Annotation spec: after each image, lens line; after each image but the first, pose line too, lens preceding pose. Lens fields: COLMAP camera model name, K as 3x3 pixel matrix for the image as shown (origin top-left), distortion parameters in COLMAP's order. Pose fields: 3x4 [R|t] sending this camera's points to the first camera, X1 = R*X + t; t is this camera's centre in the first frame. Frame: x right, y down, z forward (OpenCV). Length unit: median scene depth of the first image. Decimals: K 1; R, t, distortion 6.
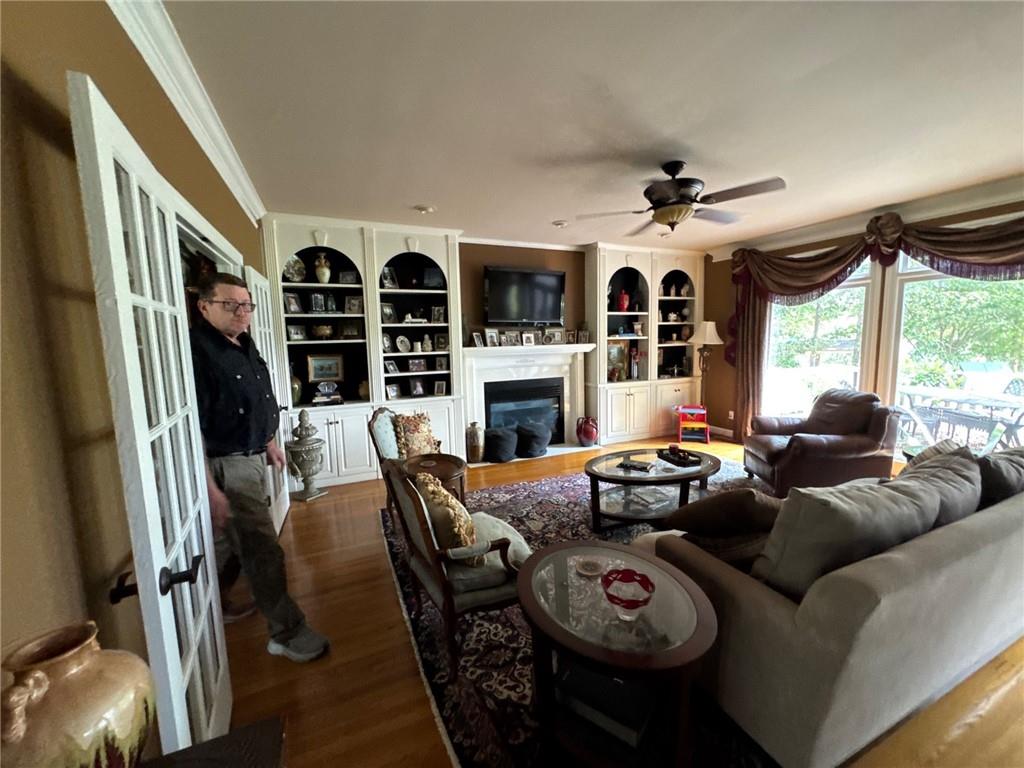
lens RADIAL K [[407.6, 0, 515.4], [0, 407.6, 383.8], [0, 0, 1]] dist [-0.001941, 0.000191]
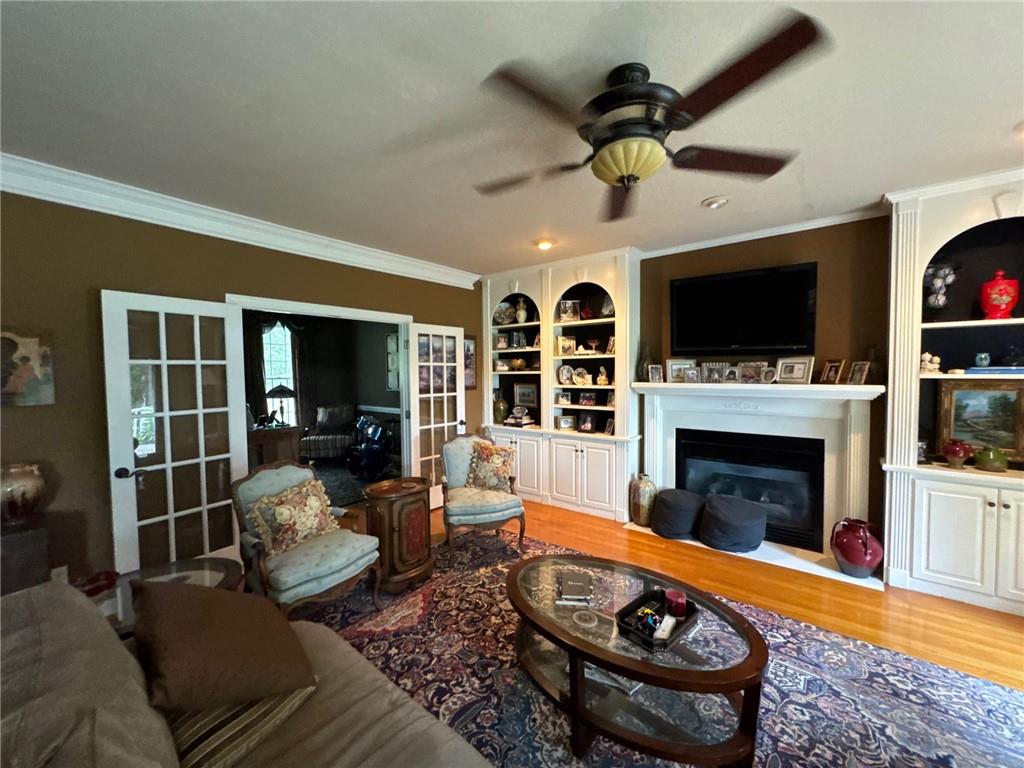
lens RADIAL K [[407.6, 0, 515.9], [0, 407.6, 383.3], [0, 0, 1]] dist [-0.001941, 0.000191]
pose [[0.475149, 0.045066, -0.878751, 0.489534], [-0.101634, 0.994814, -0.003936, -0.057818], [0.874016, 0.091182, 0.477265, 0.377462]]
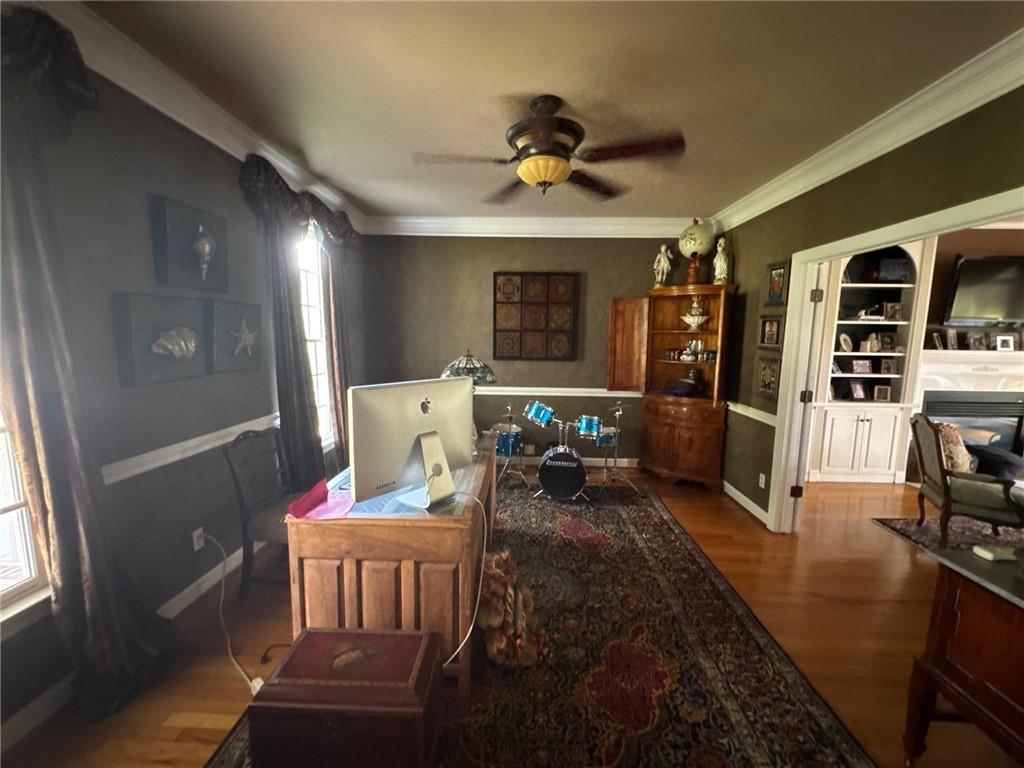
lens RADIAL K [[407.6, 0, 511.9], [0, 407.6, 390.1], [0, 0, 1]] dist [-0.001941, 0.000191]
pose [[0.897344, 0.087026, -0.432666, -0.520586], [-0.081200, 0.996185, 0.031965, 0.040645], [0.433797, 0.006449, 0.900988, -0.164531]]
